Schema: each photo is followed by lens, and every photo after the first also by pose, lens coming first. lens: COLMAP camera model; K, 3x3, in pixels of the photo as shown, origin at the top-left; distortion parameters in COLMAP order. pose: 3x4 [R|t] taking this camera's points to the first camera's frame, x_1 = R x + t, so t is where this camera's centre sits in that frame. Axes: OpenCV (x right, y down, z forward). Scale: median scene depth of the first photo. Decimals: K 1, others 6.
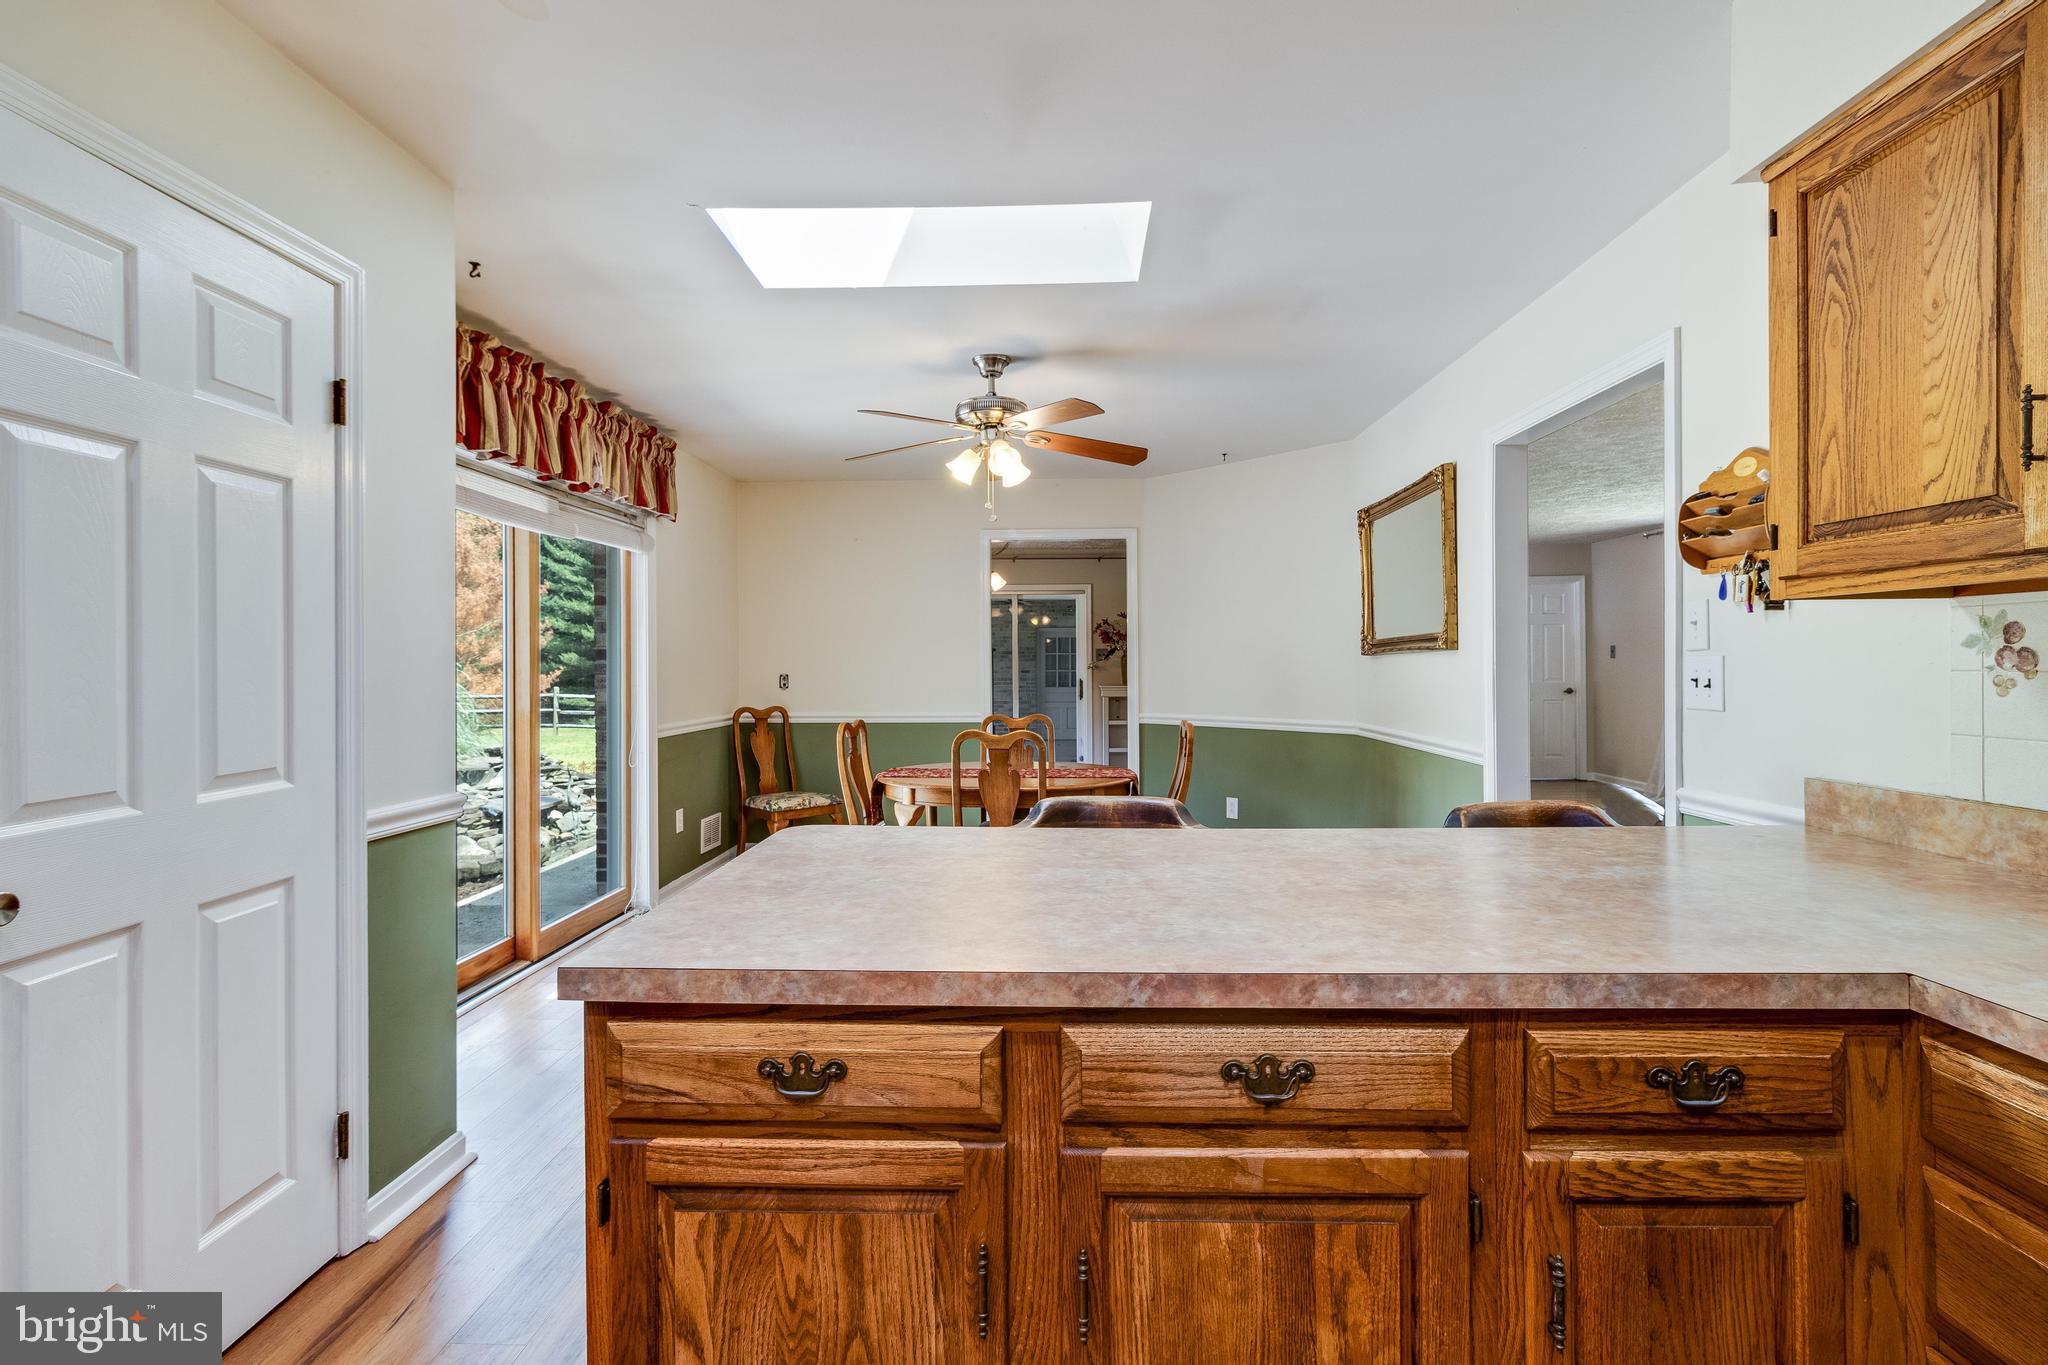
lens RADIAL K [[936.6, 0, 1030.0], [0, 936.6, 662.6], [0, 0, 1]] dist [0.002316, -0.000832]
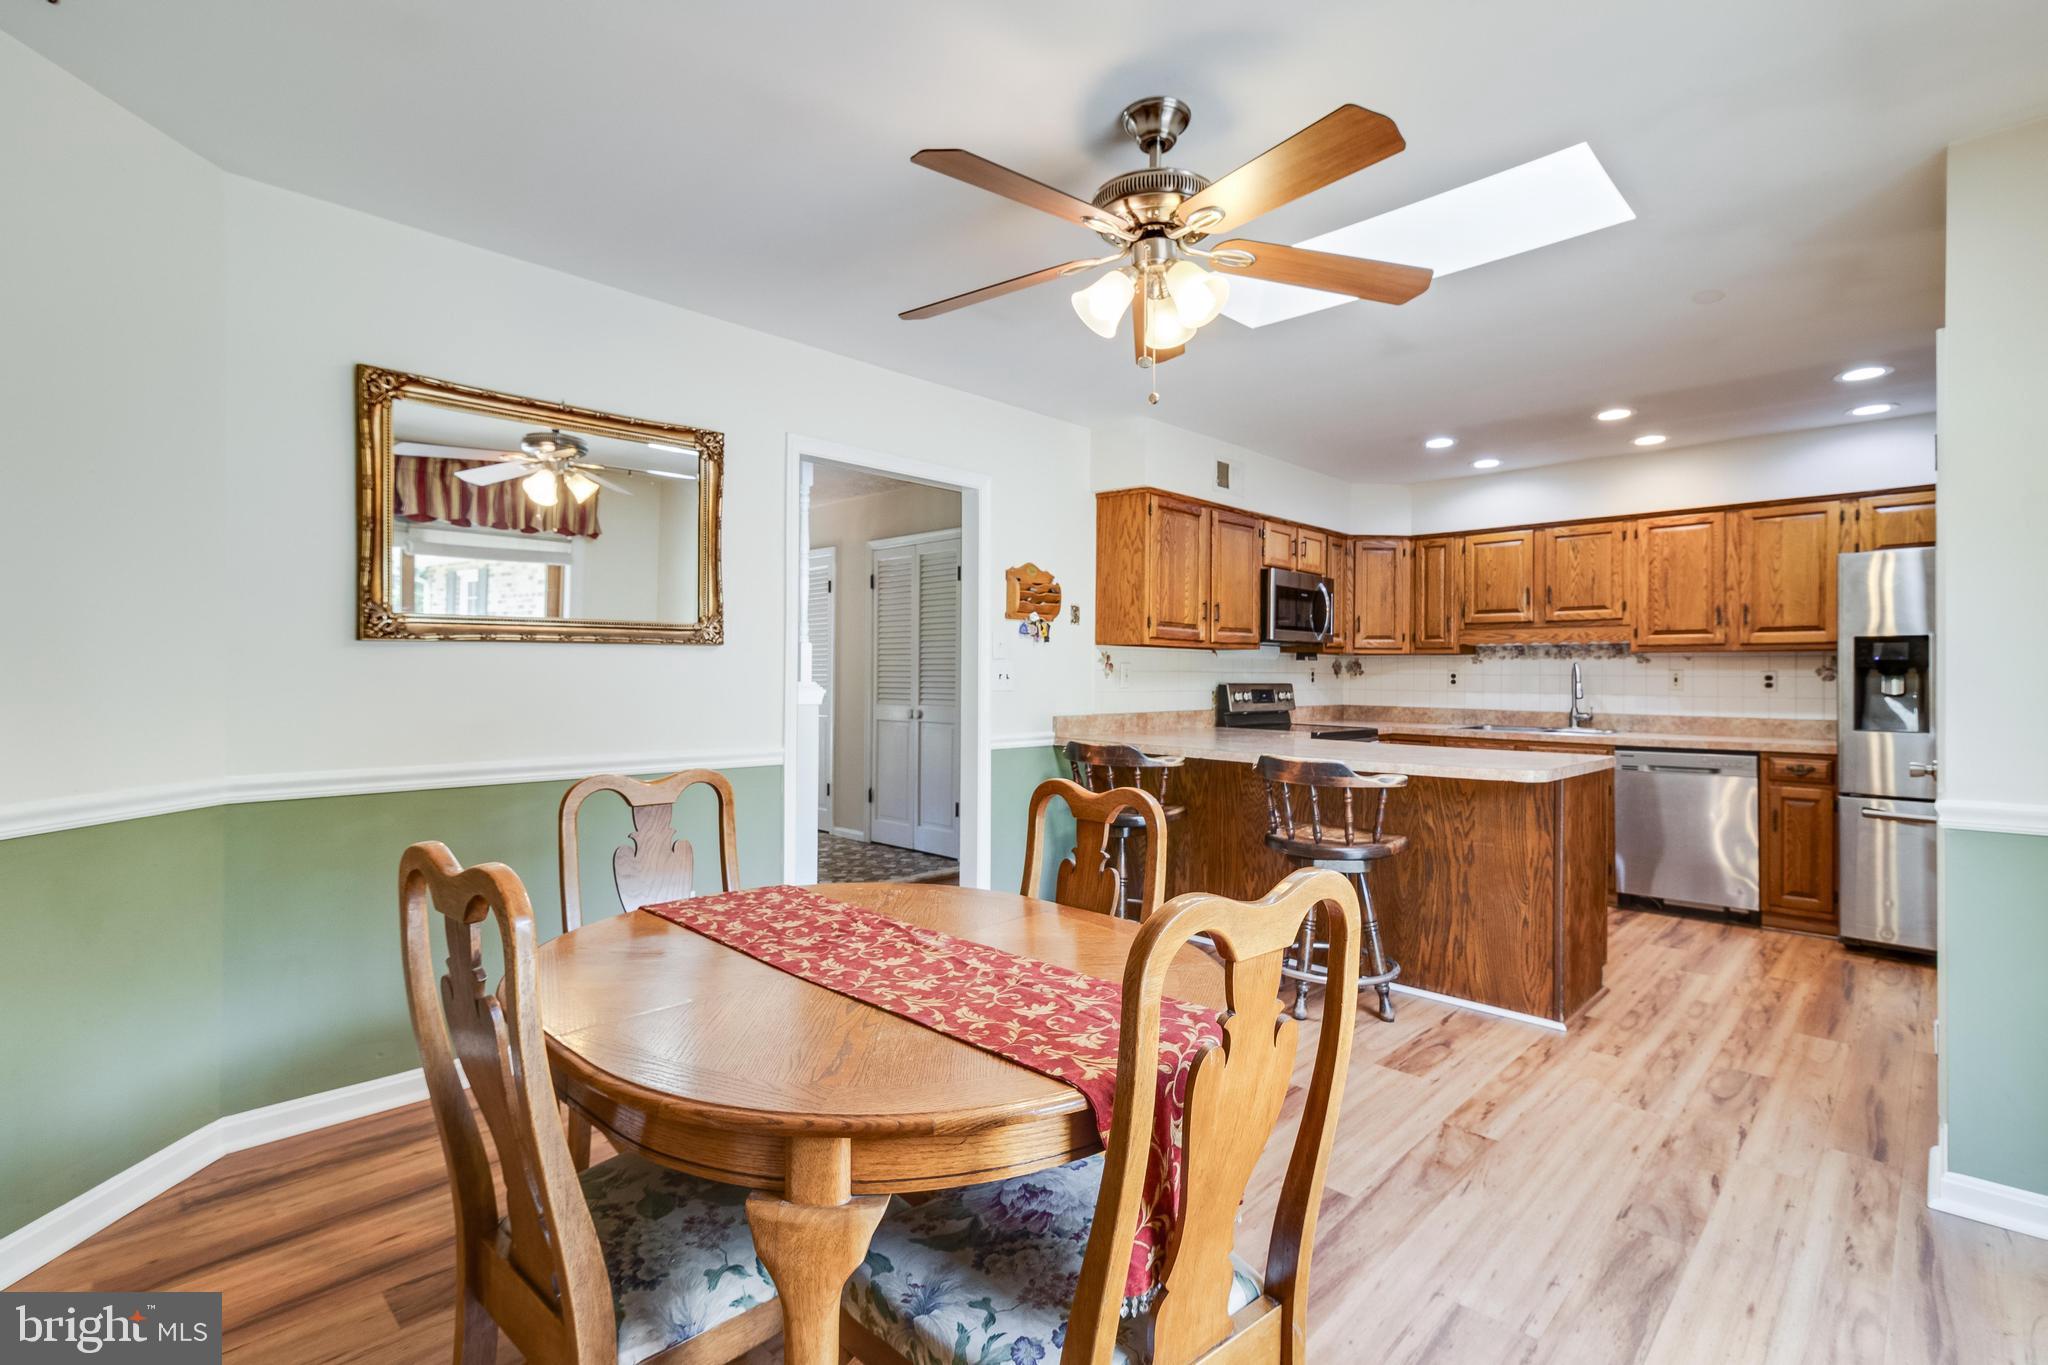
lens RADIAL K [[938.0, 0, 1037.5], [0, 938.0, 672.4], [0, 0, 1]] dist [0.007577, 0.000800]
pose [[-0.739327, 0.001043, 0.673346, -0.864177], [-0.004730, 0.999966, -0.006743, 0.037156], [-0.673330, -0.008170, -0.739297, 3.408370]]
